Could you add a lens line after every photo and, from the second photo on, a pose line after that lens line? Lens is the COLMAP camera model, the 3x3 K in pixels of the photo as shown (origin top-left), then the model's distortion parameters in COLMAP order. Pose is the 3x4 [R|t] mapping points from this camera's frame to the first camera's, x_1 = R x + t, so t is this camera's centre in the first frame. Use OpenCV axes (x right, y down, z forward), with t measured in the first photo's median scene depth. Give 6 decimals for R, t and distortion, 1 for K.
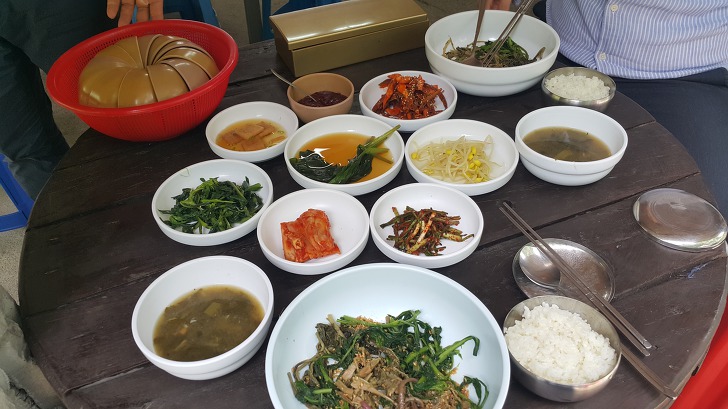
lens RADIAL K [[658.2, 0, 364.0], [0, 658.2, 204.5], [0, 0, 1]] dist [0.182845, -0.469870]
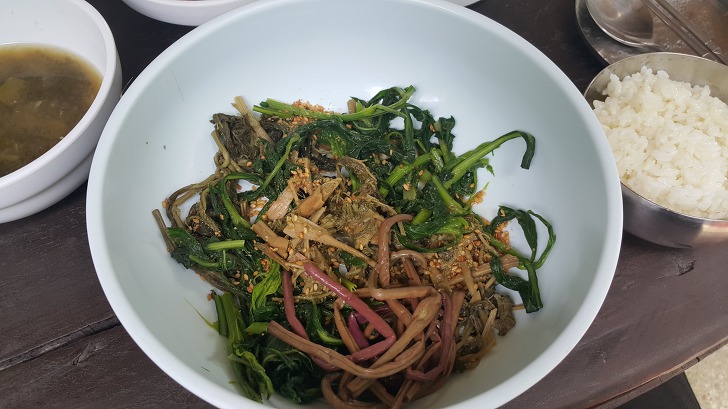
lens RADIAL K [[658.2, 0, 364.0], [0, 658.2, 204.5], [0, 0, 1]] dist [0.182845, -0.469870]
pose [[0.996787, -0.026373, 0.075631, 0.003815], [0.004172, 0.960051, 0.279794, 0.107792], [-0.079989, -0.278579, 0.957076, 0.501750]]
